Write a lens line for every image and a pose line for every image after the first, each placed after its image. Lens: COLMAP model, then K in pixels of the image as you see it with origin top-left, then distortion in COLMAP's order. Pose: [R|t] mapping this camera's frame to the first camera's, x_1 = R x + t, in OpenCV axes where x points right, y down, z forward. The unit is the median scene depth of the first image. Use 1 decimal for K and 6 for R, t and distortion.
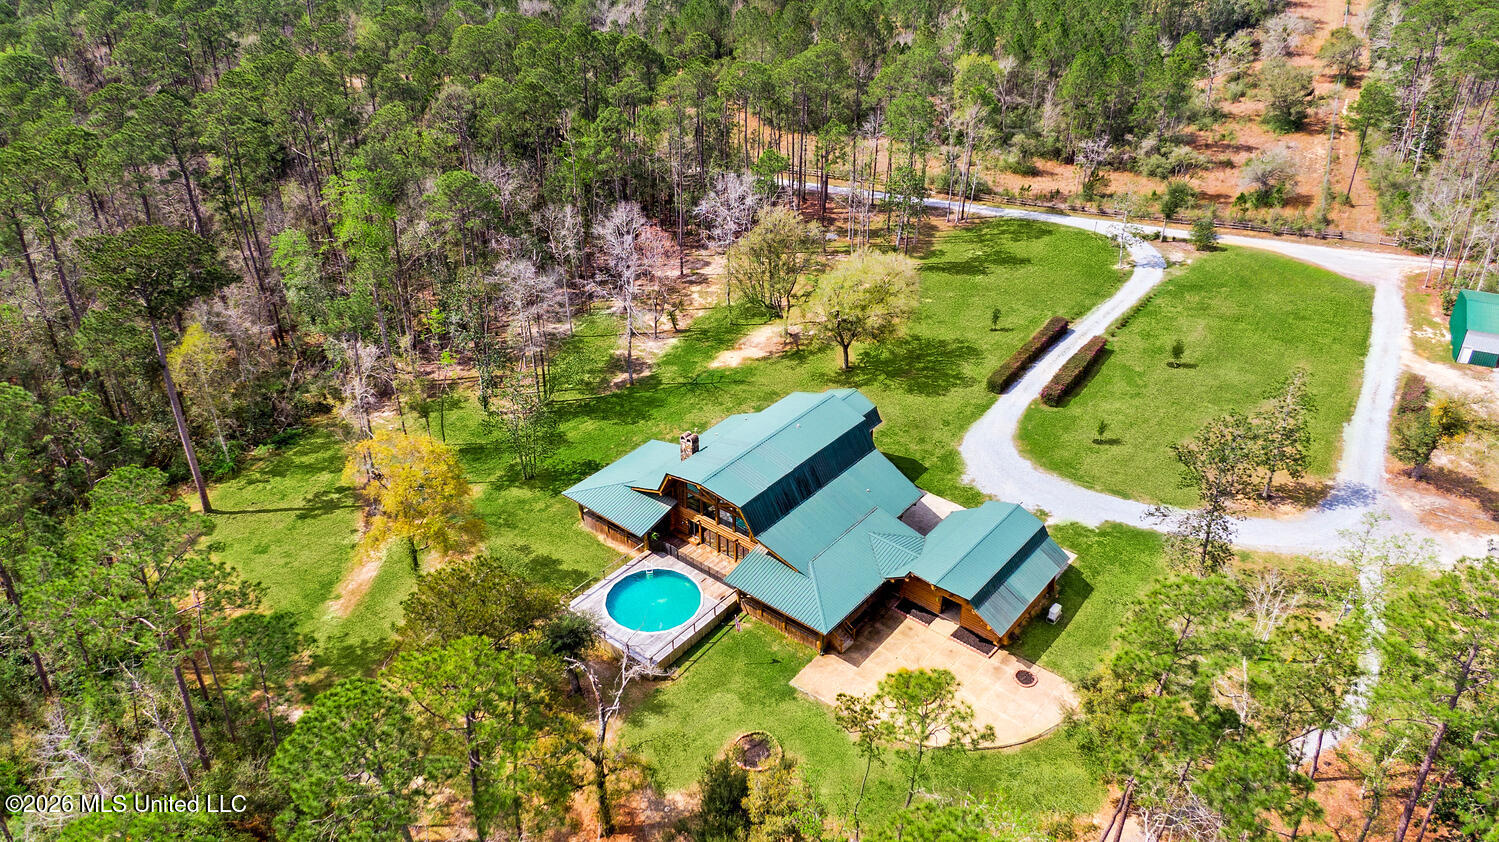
lens RADIAL K [[1092.5, 0, 749.5], [0, 1092.5, 421.0], [0, 0, 1]] dist [0.007721, -0.008094]
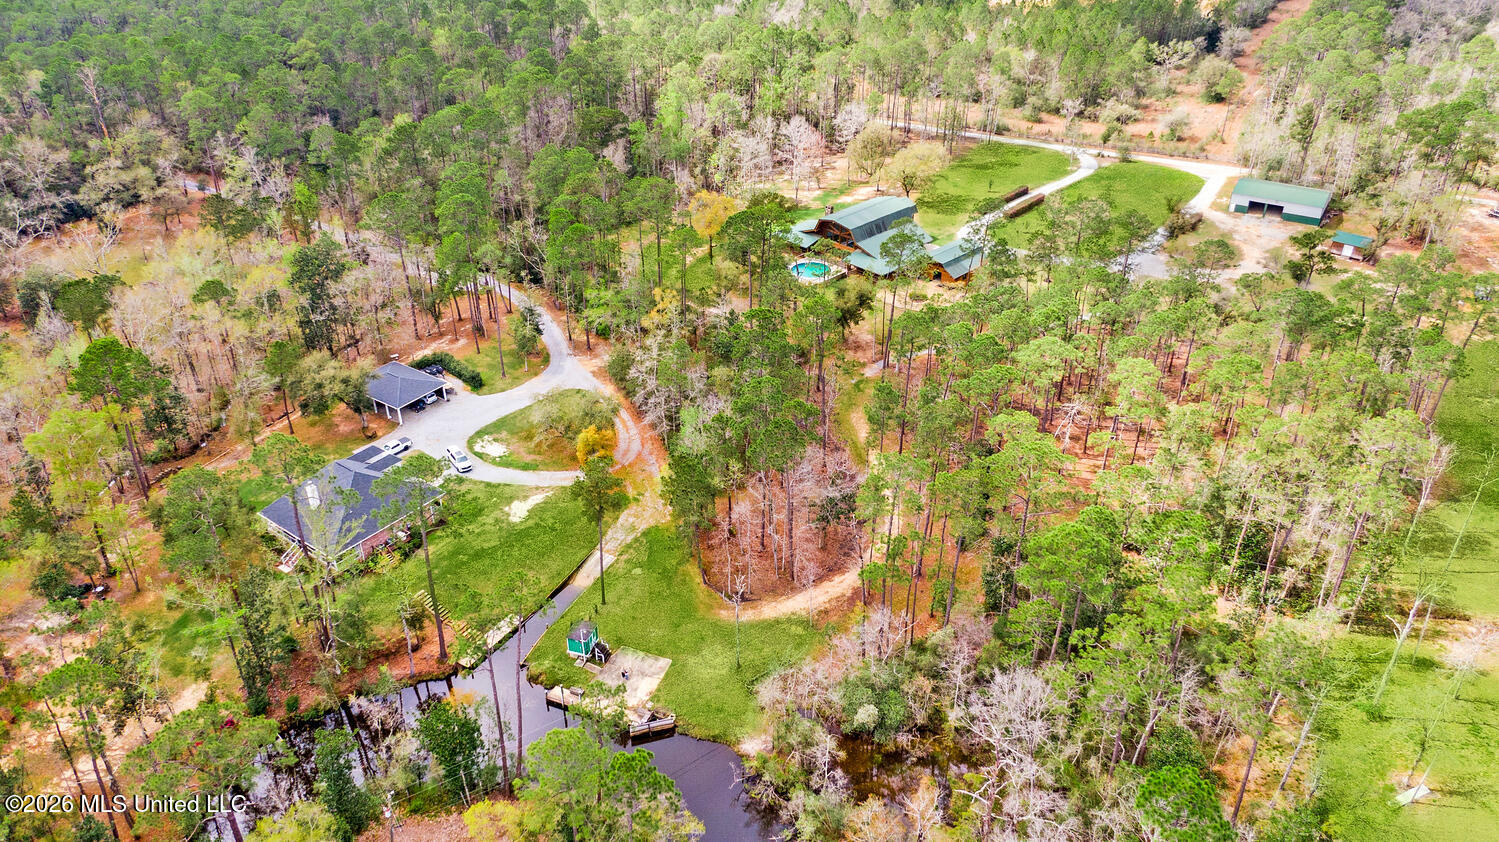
lens RADIAL K [[1092.5, 0, 749.5], [0, 1092.5, 421.0], [0, 0, 1]] dist [0.007721, -0.008094]
pose [[0.993944, 0.058400, -0.093090, 0.014131], [-0.058424, 0.998289, 0.002477, 0.396404], [0.093075, 0.002977, 0.995655, -1.091243]]
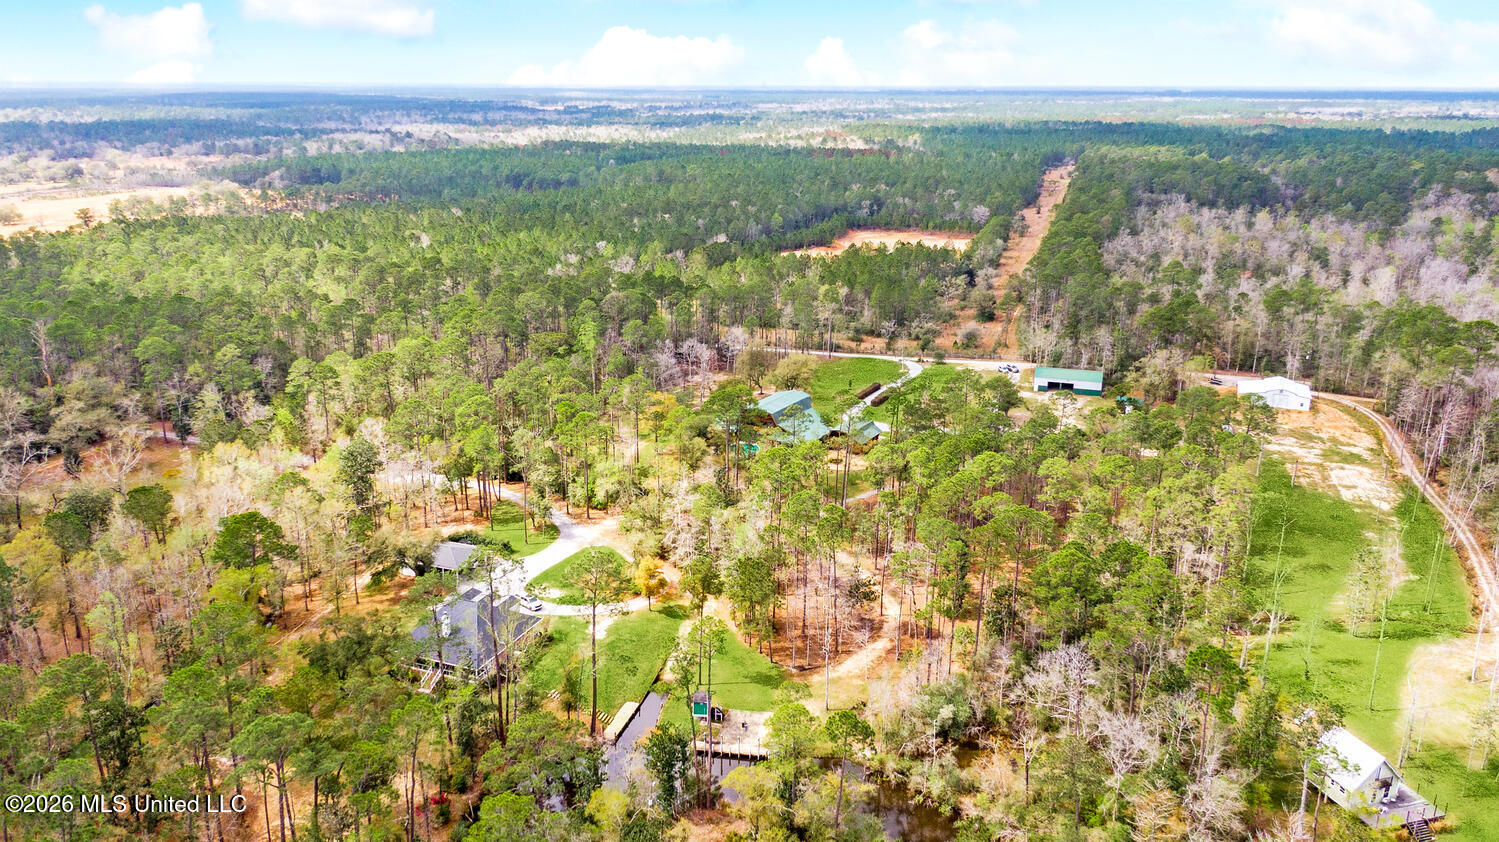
lens RADIAL K [[1092.5, 0, 749.5], [0, 1092.5, 421.0], [0, 0, 1]] dist [0.007721, -0.008094]
pose [[0.990374, -0.027026, 0.135751, -0.360236], [0.058008, 0.971512, -0.229782, 0.600956], [-0.125673, 0.235445, 0.963728, -1.430873]]
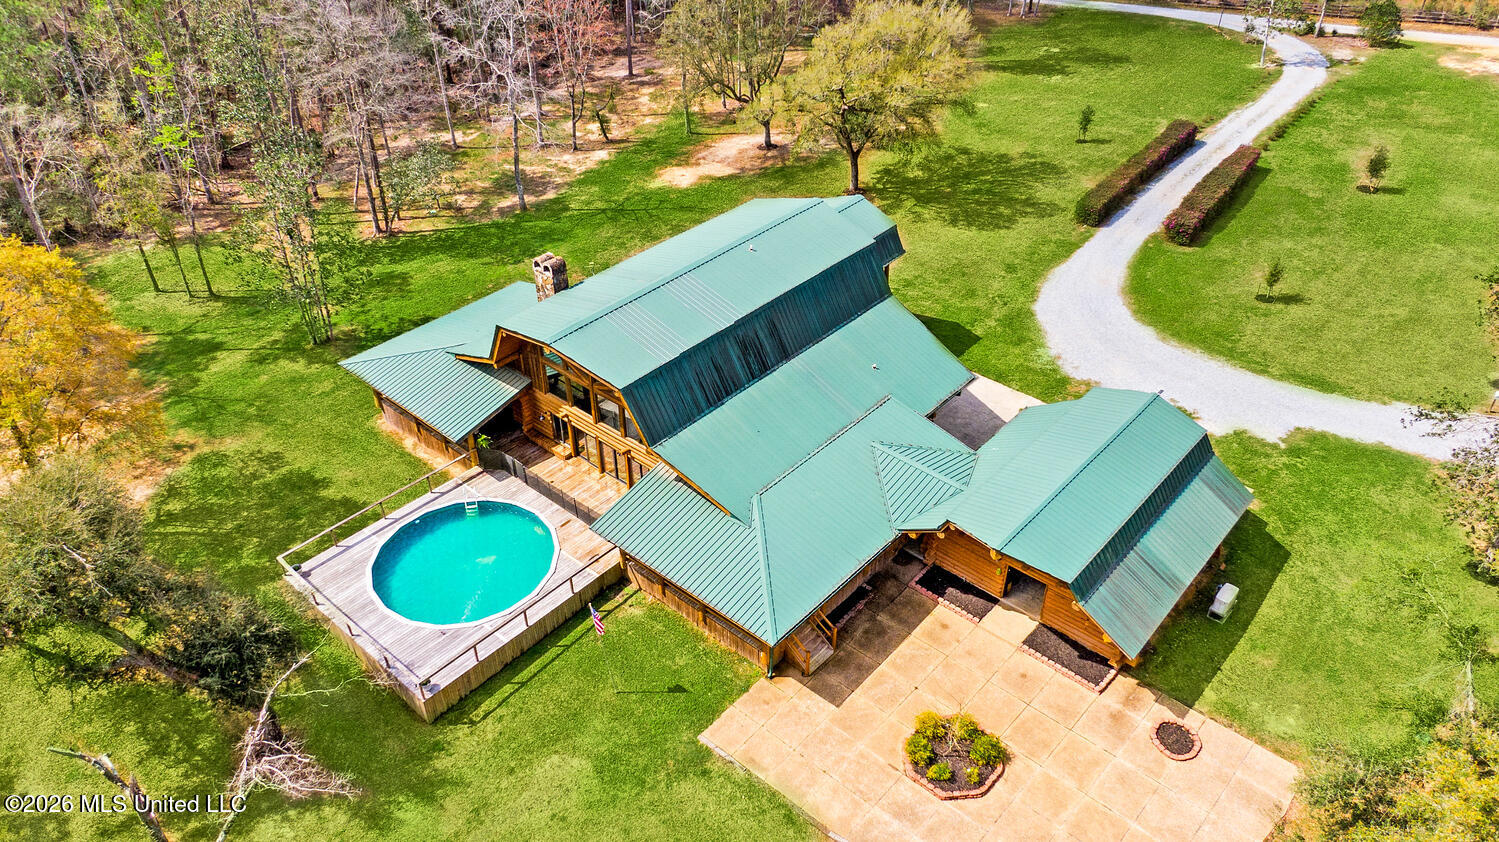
lens RADIAL K [[1115.2, 0, 749.5], [0, 1115.2, 421.0], [0, 0, 1]] dist [-0.014353, -0.005029]
pose [[0.999513, 0.017500, -0.025841, 0.051846], [-0.015292, 0.996408, 0.083291, 0.038925], [0.027205, -0.082856, 0.996190, 0.373178]]
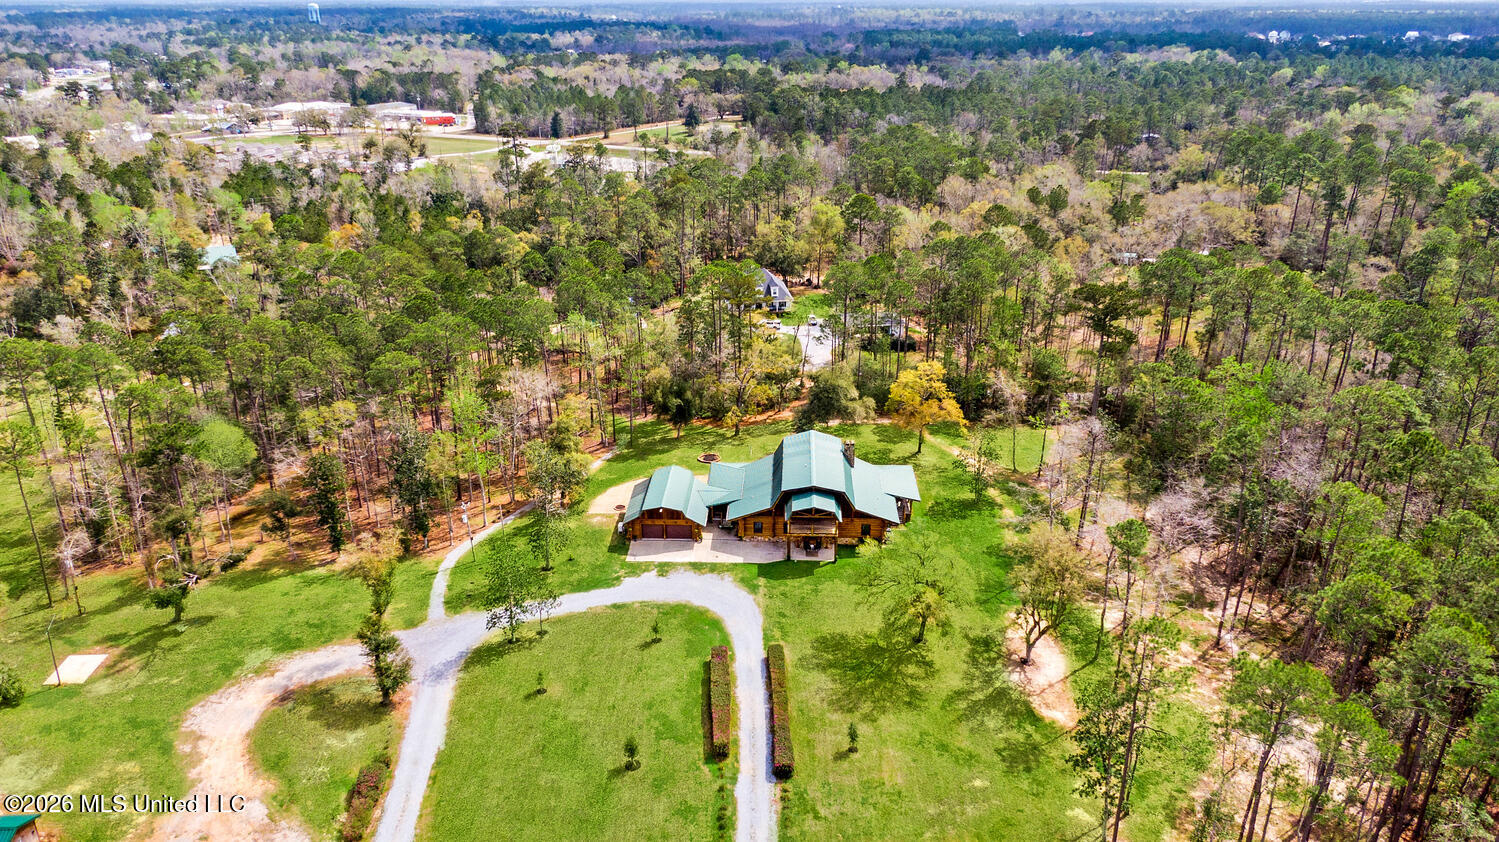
lens RADIAL K [[1092.5, 0, 749.5], [0, 1092.5, 421.0], [0, 0, 1]] dist [0.007721, -0.008094]
pose [[-0.800037, 0.238930, -0.550321, 0.791857], [-0.295181, 0.641811, 0.707776, -0.925128], [0.522311, 0.728691, -0.442945, 1.362388]]
